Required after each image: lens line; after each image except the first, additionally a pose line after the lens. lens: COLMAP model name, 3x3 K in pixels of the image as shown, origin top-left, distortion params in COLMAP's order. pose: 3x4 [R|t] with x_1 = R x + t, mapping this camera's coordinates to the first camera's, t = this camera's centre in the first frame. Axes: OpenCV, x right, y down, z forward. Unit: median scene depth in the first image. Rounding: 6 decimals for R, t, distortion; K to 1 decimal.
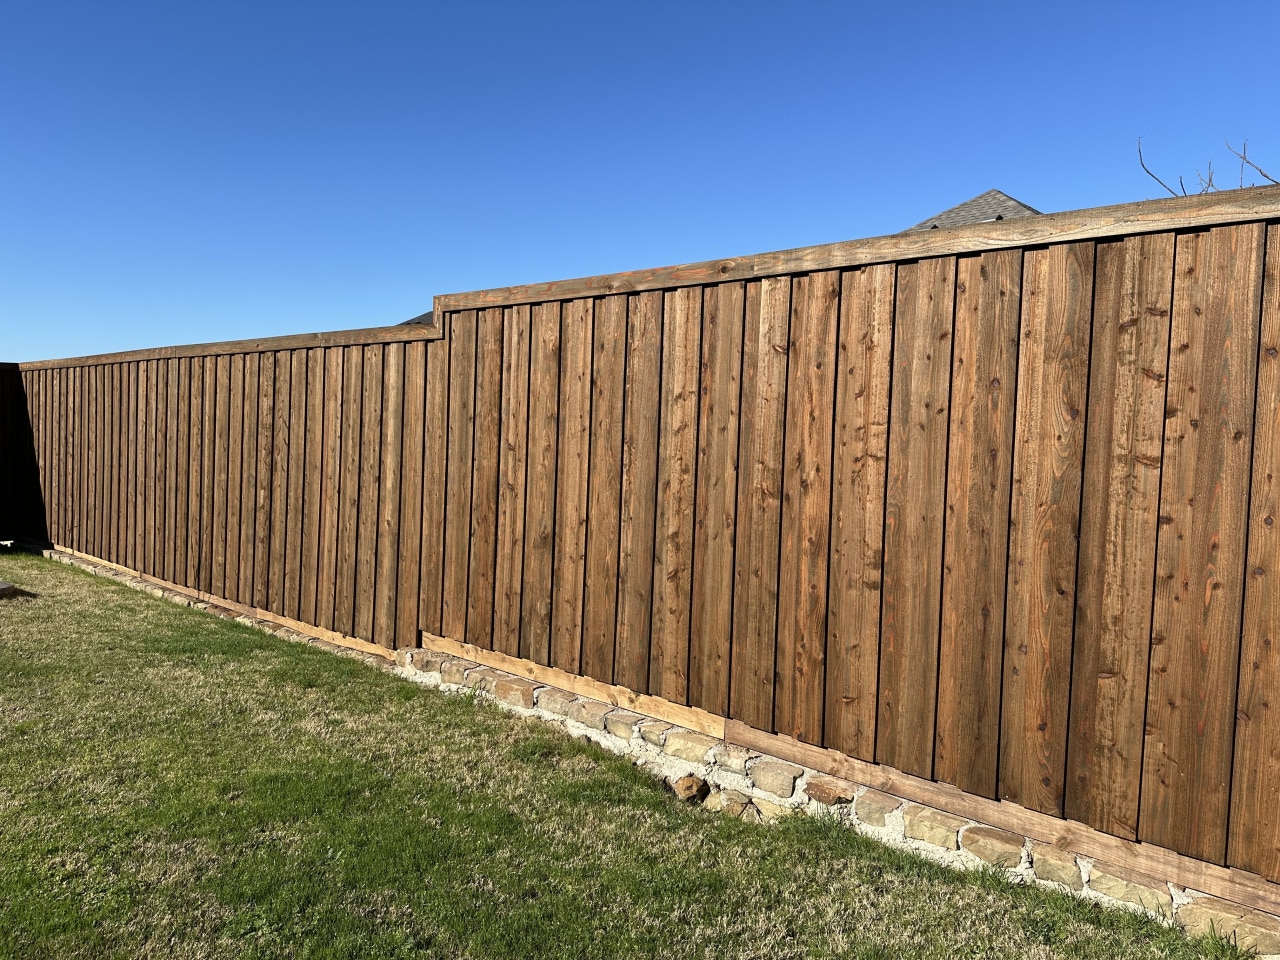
lens RADIAL K [[913.2, 0, 640.2], [0, 913.2, 478.3], [0, 0, 1]] dist [0.043193, -0.068776]
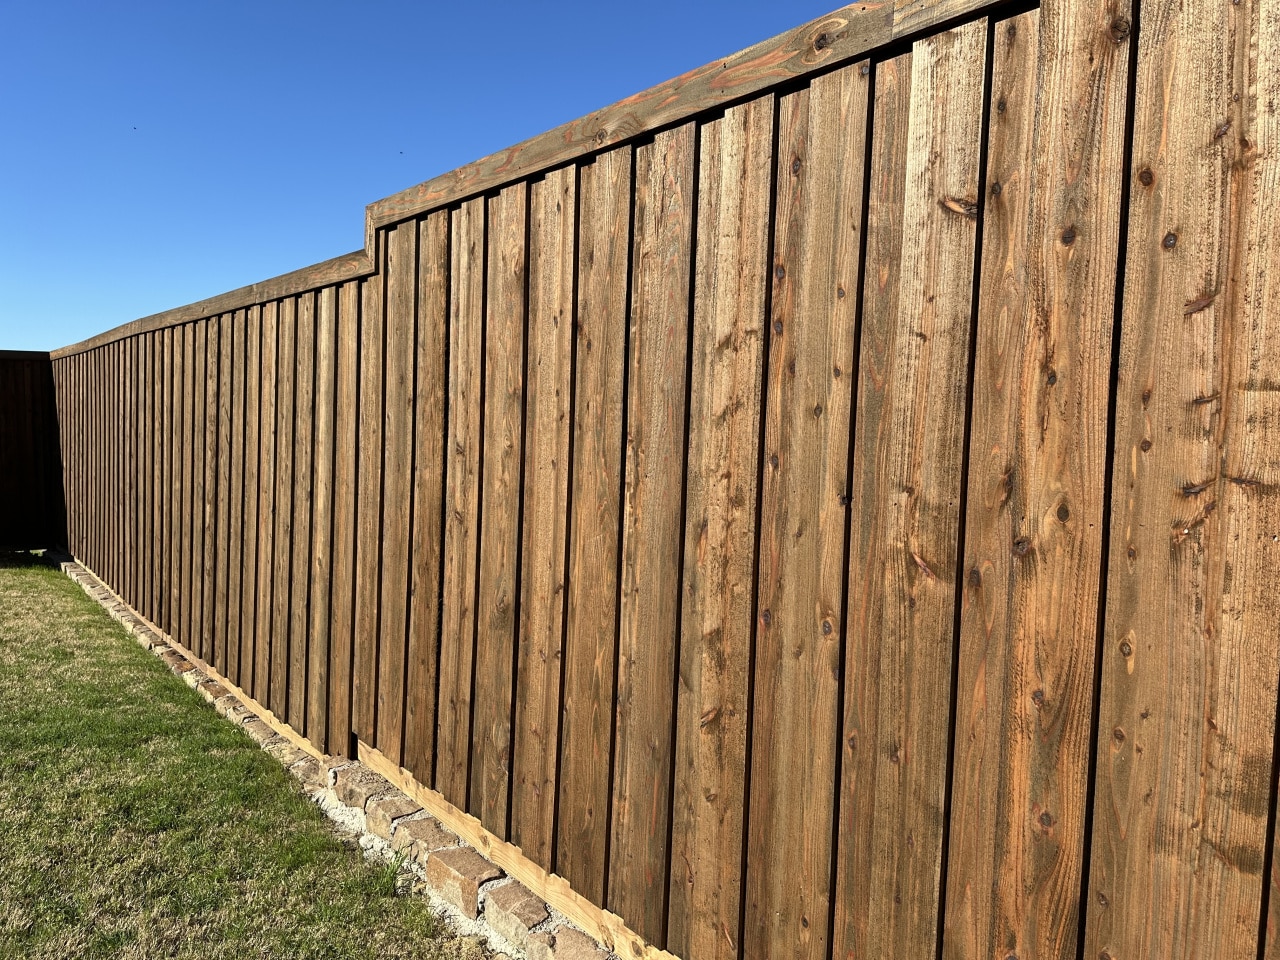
lens RADIAL K [[913.2, 0, 633.5], [0, 913.2, 485.6], [0, 0, 1]] dist [0.043193, -0.068776]
pose [[0.987992, 0.007605, -0.154315, 0.066468], [-0.005961, 0.999920, 0.011113, -0.020427], [0.154388, -0.010060, 0.987959, 0.511239]]
